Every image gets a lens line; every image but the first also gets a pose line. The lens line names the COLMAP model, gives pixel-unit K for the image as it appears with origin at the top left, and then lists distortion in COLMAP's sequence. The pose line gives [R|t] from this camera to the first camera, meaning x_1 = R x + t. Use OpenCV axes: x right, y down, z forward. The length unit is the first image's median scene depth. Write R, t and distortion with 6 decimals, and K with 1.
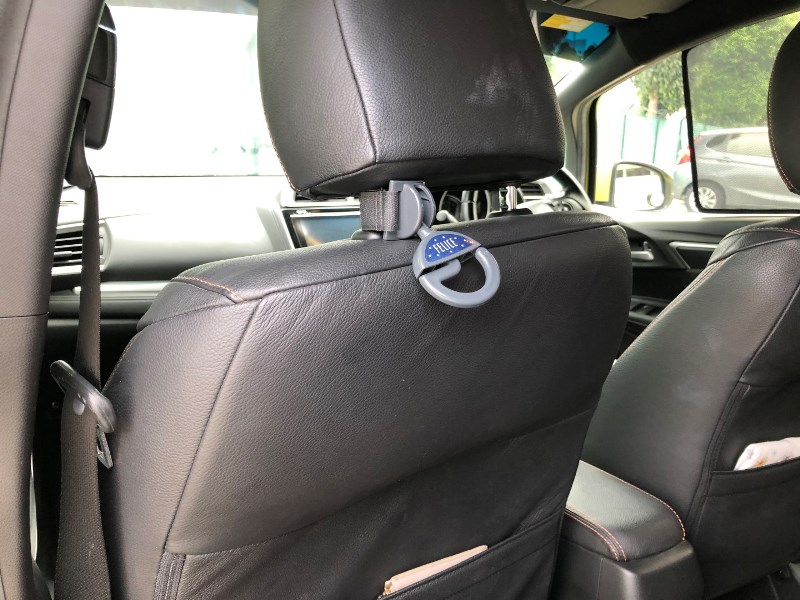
lens RADIAL K [[667.8, 0, 404.5], [0, 667.8, 292.8], [0, 0, 1]] dist [0.038930, -0.044285]
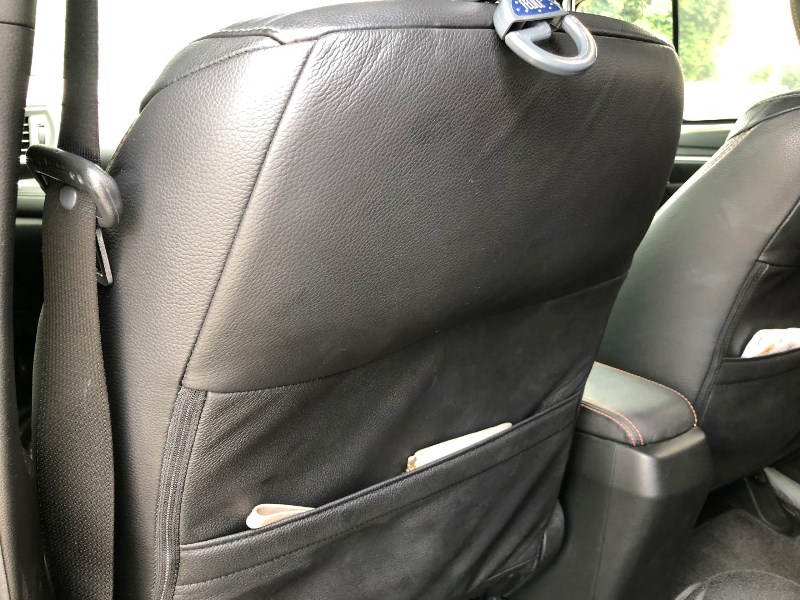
lens RADIAL K [[667.8, 0, 410.7], [0, 667.8, 293.8], [0, 0, 1]] dist [0.038930, -0.044285]
pose [[0.995204, -0.003801, 0.097752, -0.144729], [-0.002330, 0.998040, 0.062533, 0.199819], [-0.097798, -0.062461, 0.993244, 0.158140]]
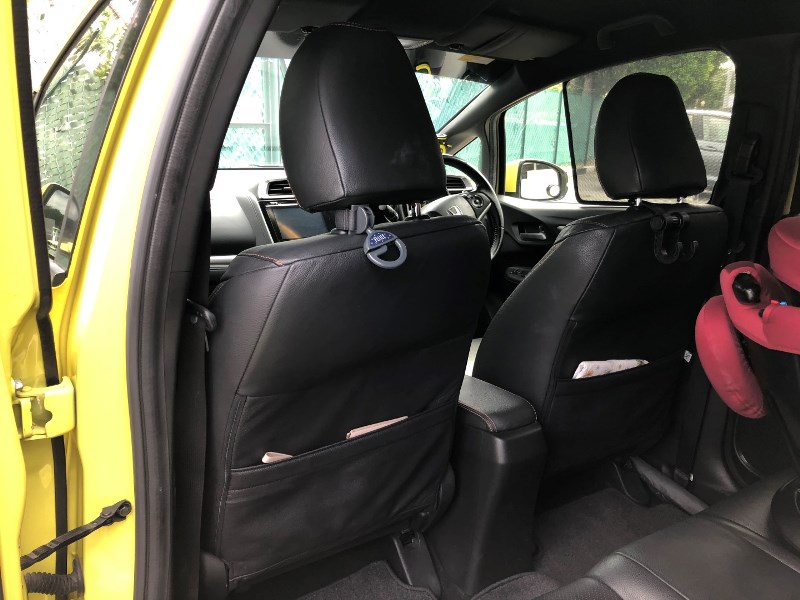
lens RADIAL K [[667.8, 0, 394.0], [0, 667.8, 290.5], [0, 0, 1]] dist [0.038930, -0.044285]
pose [[0.997724, -0.005308, 0.067214, -0.026930], [0.003094, 0.999451, 0.032999, 0.018419], [-0.067353, -0.032716, 0.997193, -0.868432]]
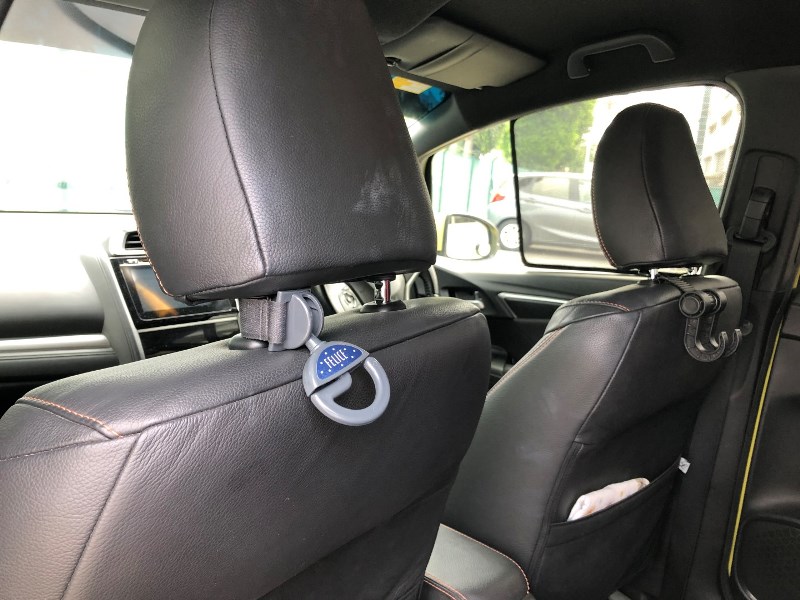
lens RADIAL K [[667.8, 0, 403.6], [0, 667.8, 296.3], [0, 0, 1]] dist [0.038930, -0.044285]
pose [[0.966690, 0.004721, 0.255905, -0.081392], [0.003718, 0.999465, -0.032482, -0.113487], [-0.255922, 0.032352, 0.966156, 0.020356]]
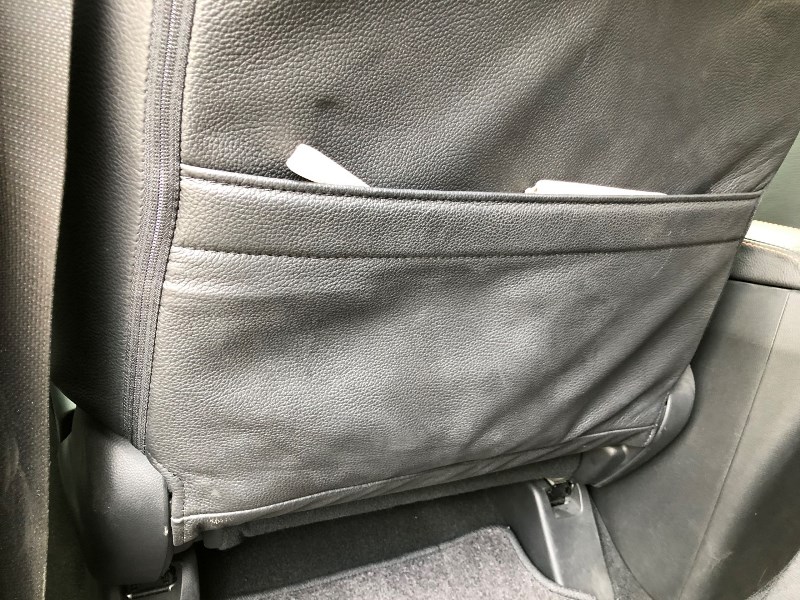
lens RADIAL K [[667.8, 0, 403.9], [0, 667.8, 297.7], [0, 0, 1]] dist [0.038930, -0.044285]
pose [[0.992442, 0.122074, -0.012517, -0.154739], [-0.120231, 0.987707, 0.099895, 0.619834], [0.024557, -0.097635, 0.994919, 0.476618]]
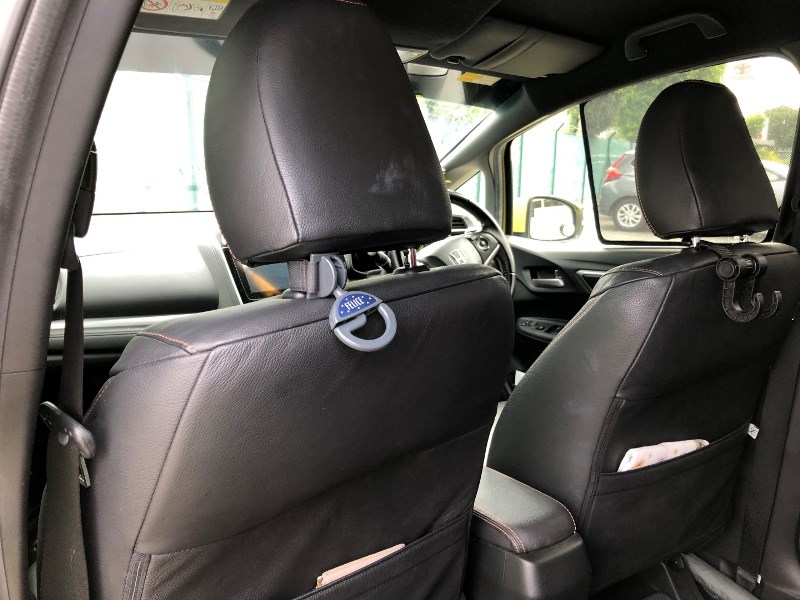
lens RADIAL K [[667.8, 0, 399.8], [0, 667.8, 291.5], [0, 0, 1]] dist [0.038930, -0.044285]
pose [[0.996696, -0.019169, 0.078931, 0.041591], [0.021429, 0.999381, -0.027893, -0.048771], [-0.078347, 0.029492, 0.996490, -0.268123]]
